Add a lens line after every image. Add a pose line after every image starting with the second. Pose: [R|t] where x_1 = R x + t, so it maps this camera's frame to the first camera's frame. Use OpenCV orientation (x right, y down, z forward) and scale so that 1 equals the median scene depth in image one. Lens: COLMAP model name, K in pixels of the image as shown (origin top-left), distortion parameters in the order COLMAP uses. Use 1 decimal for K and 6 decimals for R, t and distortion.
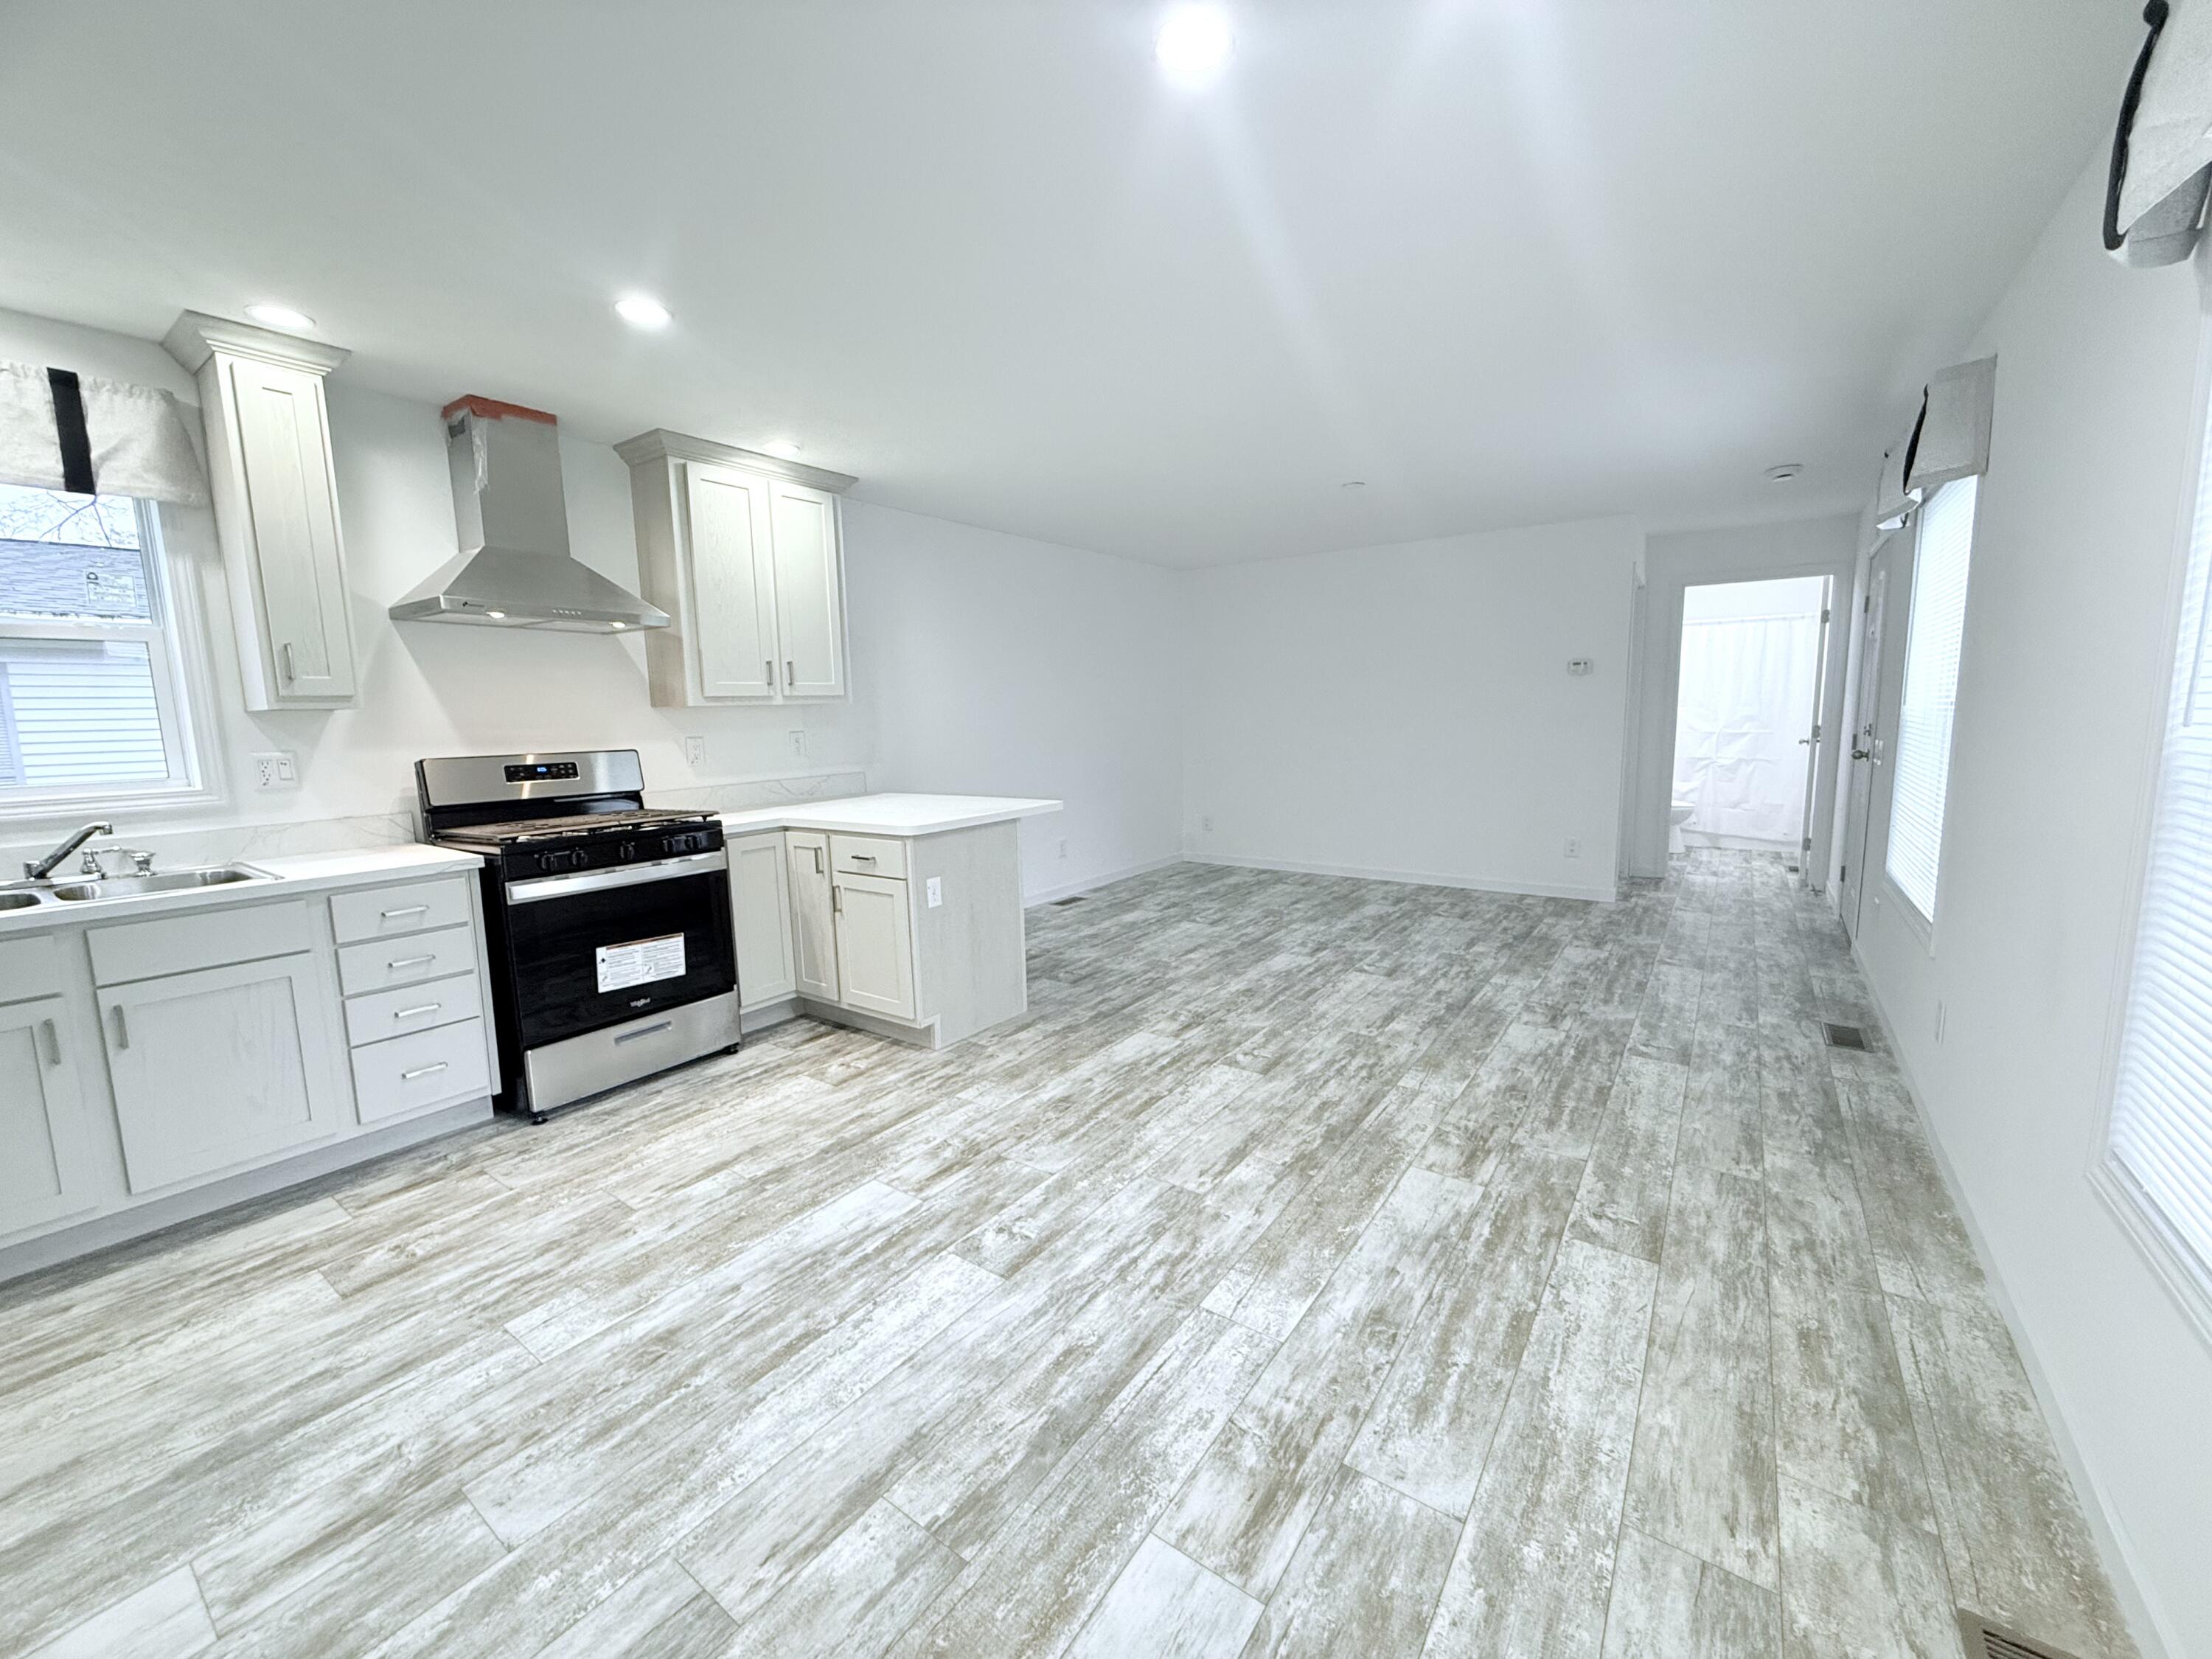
lens RADIAL K [[880.8, 0, 1099.3], [0, 880.8, 823.7], [0, 0, 1]] dist [0.000638, 0.000230]
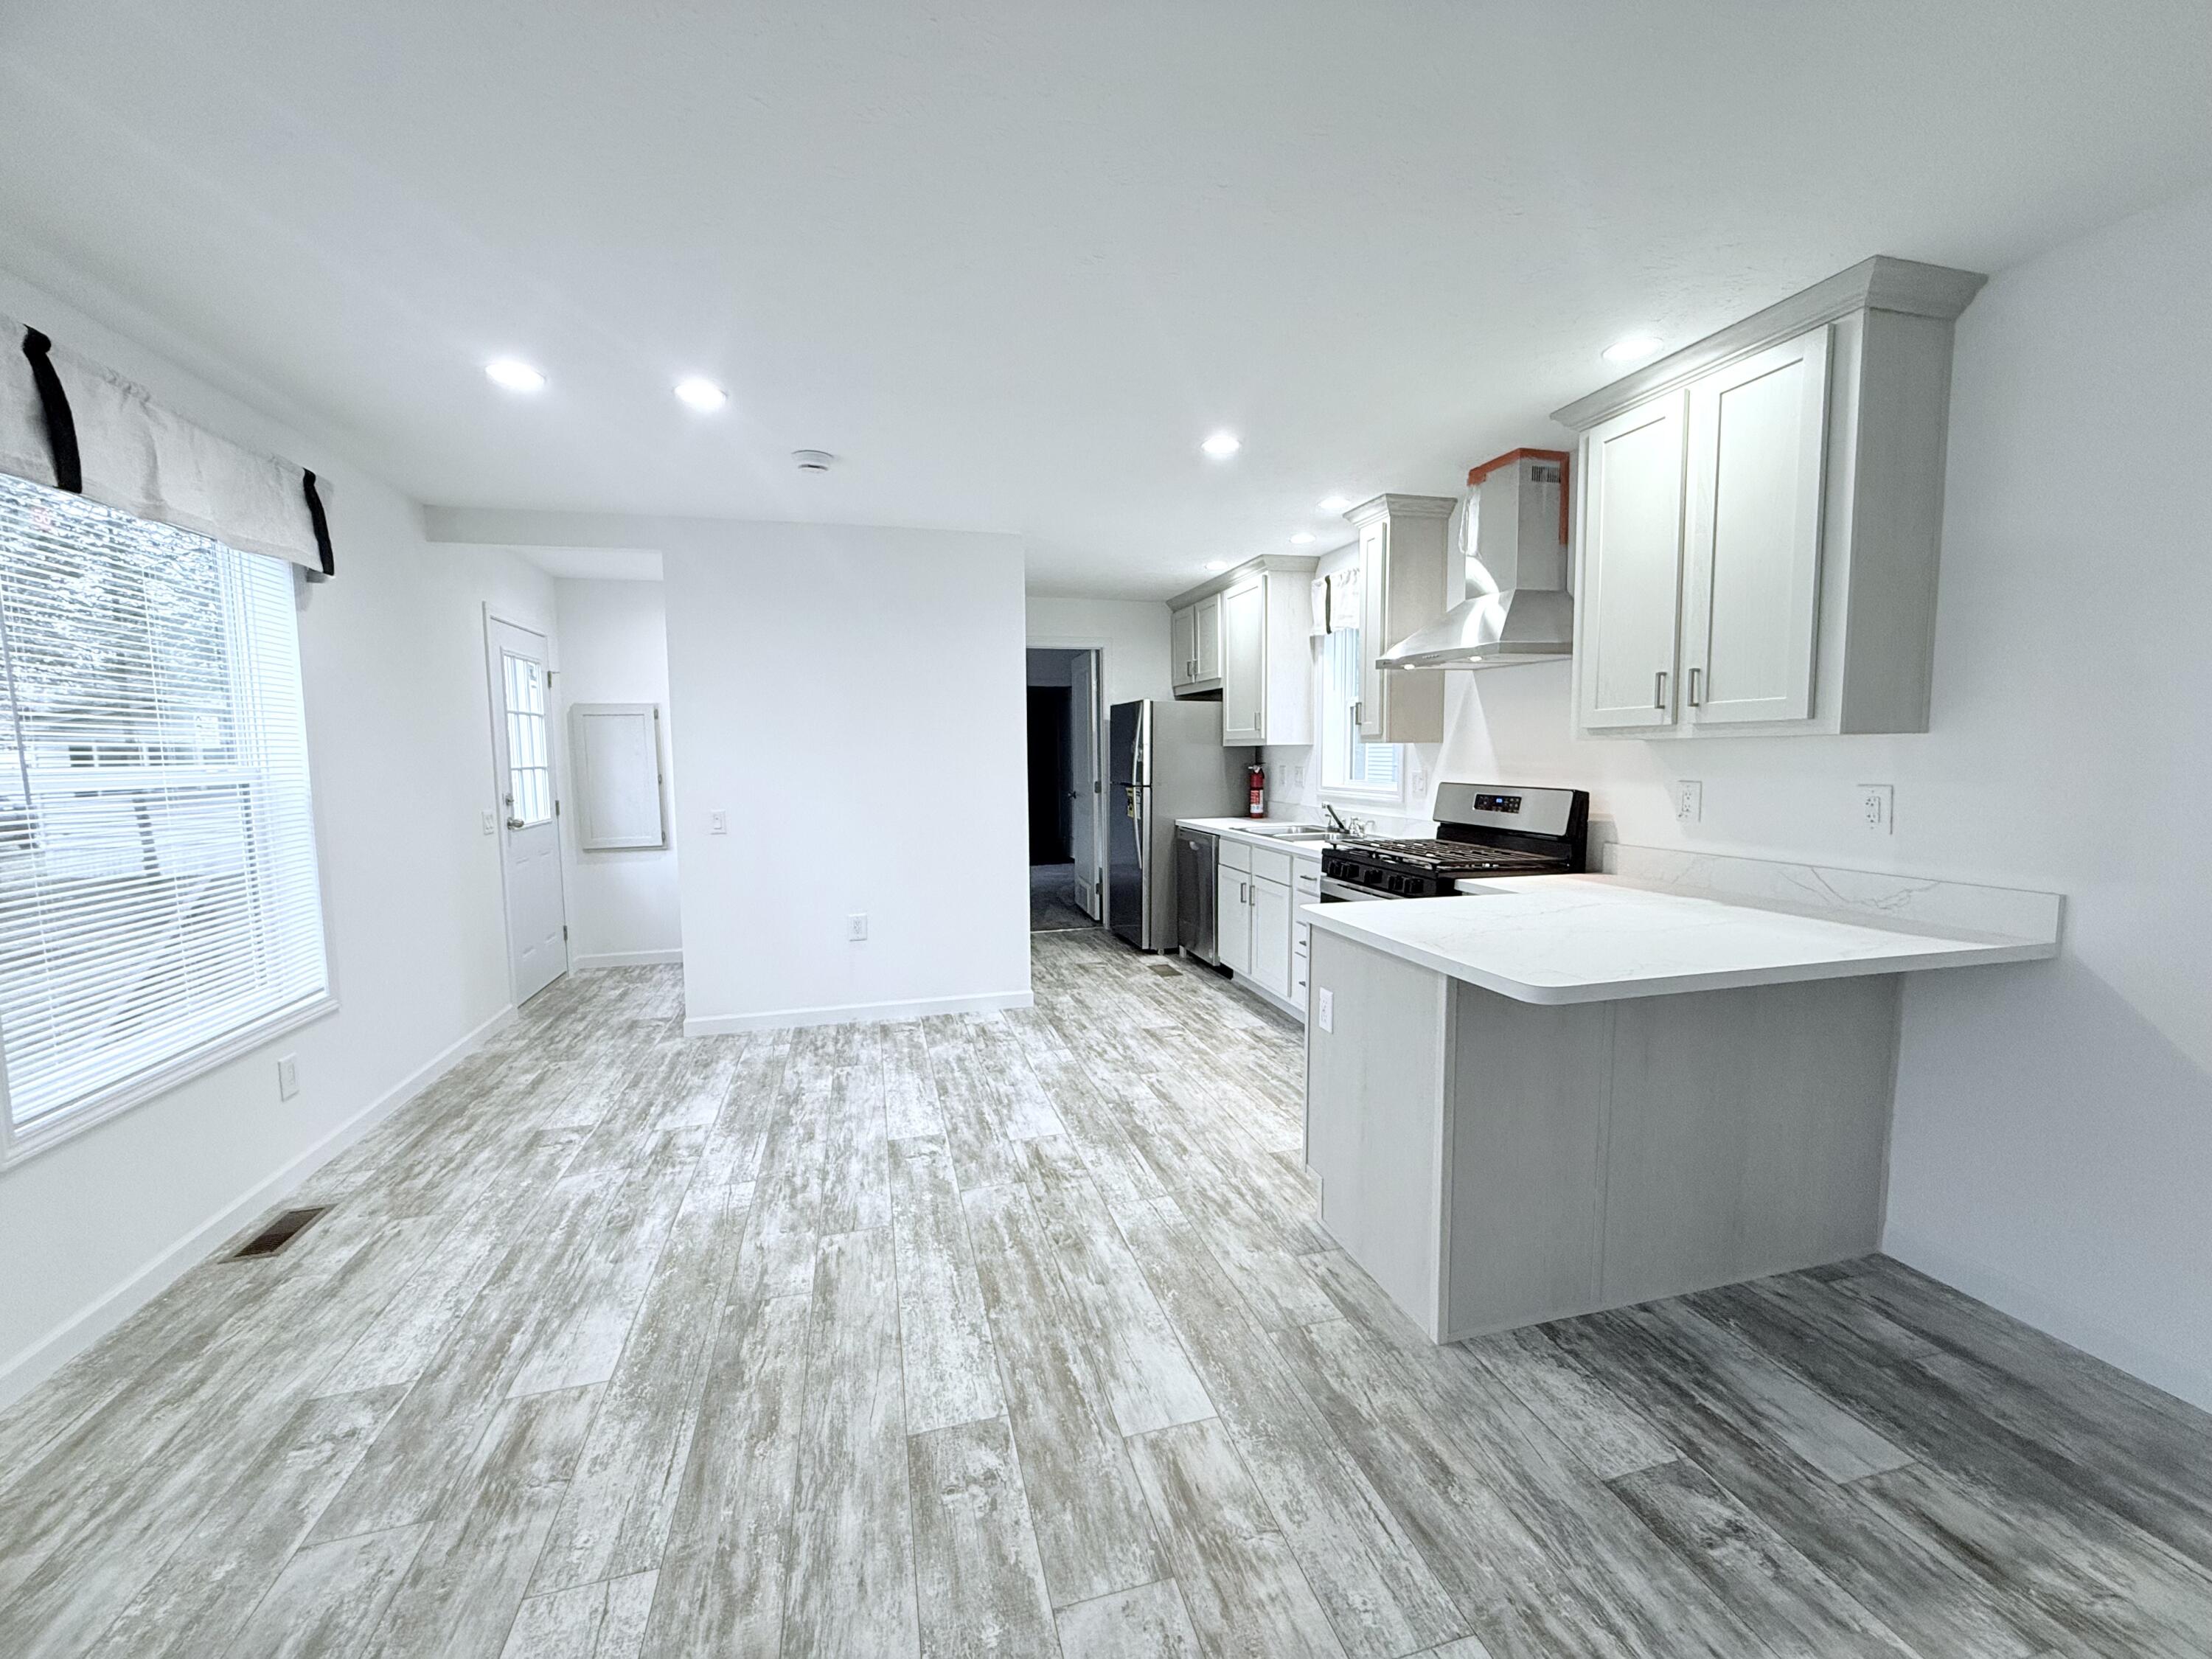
lens RADIAL K [[880.8, 0, 1097.9], [0, 880.8, 809.1], [0, 0, 1]] dist [0.000638, 0.000230]
pose [[-0.629729, 0.080760, -0.772606, 0.647698], [-0.074559, 0.983706, 0.163597, -0.255192], [0.773229, 0.160627, -0.613446, 1.743990]]
